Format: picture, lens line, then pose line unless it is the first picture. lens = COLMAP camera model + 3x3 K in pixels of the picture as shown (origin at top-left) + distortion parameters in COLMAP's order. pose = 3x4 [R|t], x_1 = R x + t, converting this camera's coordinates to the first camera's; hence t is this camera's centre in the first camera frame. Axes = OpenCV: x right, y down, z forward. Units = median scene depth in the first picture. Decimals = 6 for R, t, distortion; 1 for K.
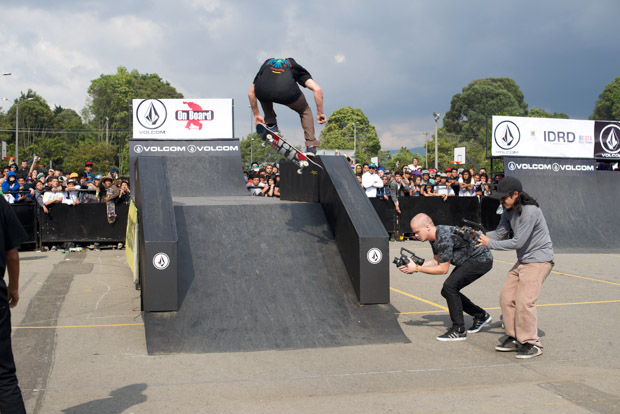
lens RADIAL K [[901.8, 0, 310.3], [0, 901.8, 205.8], [0, 0, 1]] dist [-0.127002, 0.000000]
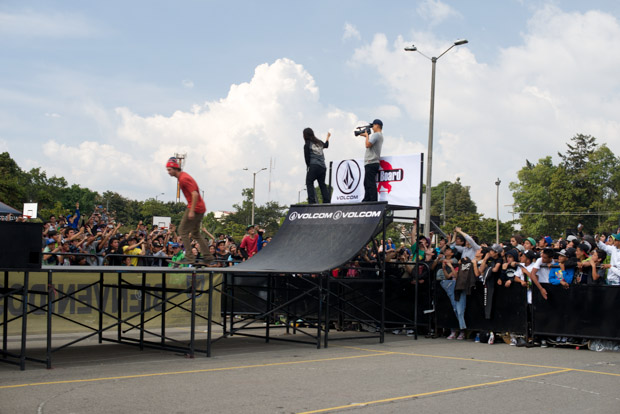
lens RADIAL K [[901.8, 0, 310.6], [0, 901.8, 204.5], [0, 0, 1]] dist [-0.127002, 0.000000]
pose [[0.558970, -0.027224, -0.828741, 0.486670], [-0.051023, 0.996438, -0.067146, -0.013276], [0.827617, 0.079818, 0.555589, 0.445464]]
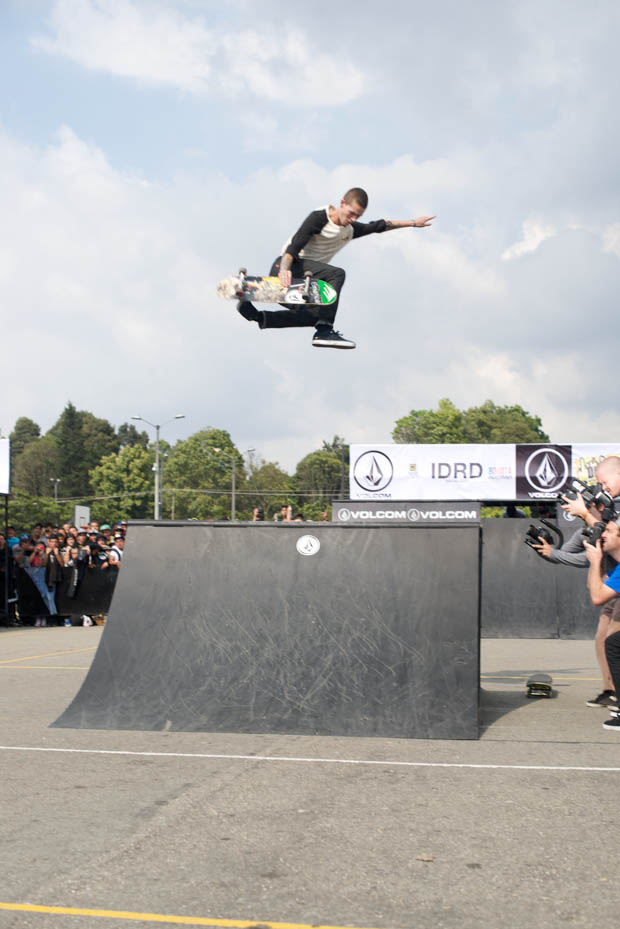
lens RADIAL K [[1351.3, 0, 309.0], [0, 1351.3, 474.0], [0, 0, 1]] dist [-0.127002, 0.000000]
pose [[0.924859, -0.037353, -0.378470, 0.565071], [0.000745, 0.995341, -0.096413, 0.024179], [0.380308, 0.088886, 0.920578, 0.012924]]
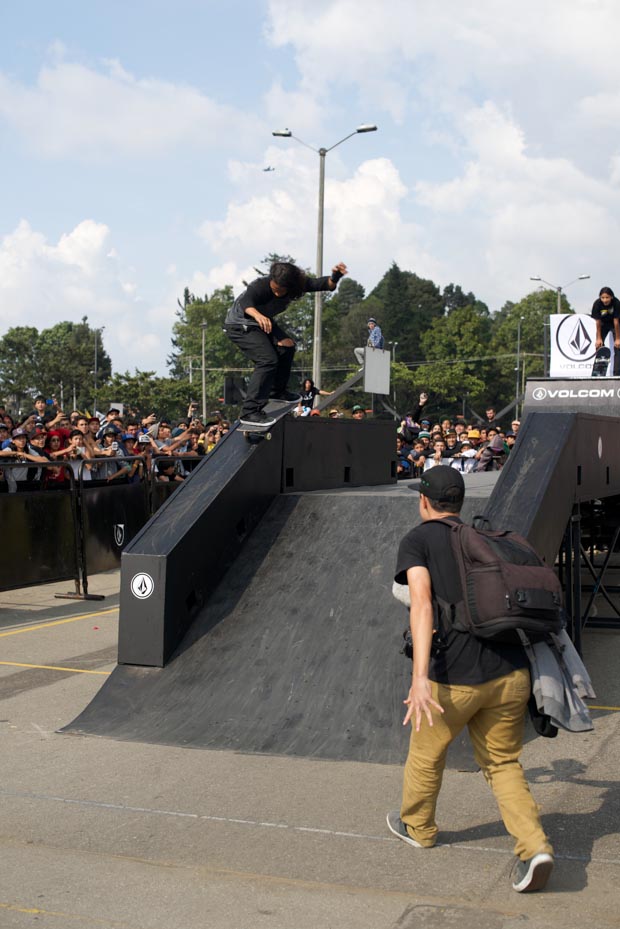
lens RADIAL K [[1351.3, 0, 308.6], [0, 1351.3, 468.5], [0, 0, 1]] dist [-0.127002, 0.000000]
pose [[0.827093, 0.018551, -0.561759, 0.178335], [-0.019535, 0.999800, 0.004255, -0.010244], [0.561726, 0.007454, 0.827290, 0.110973]]
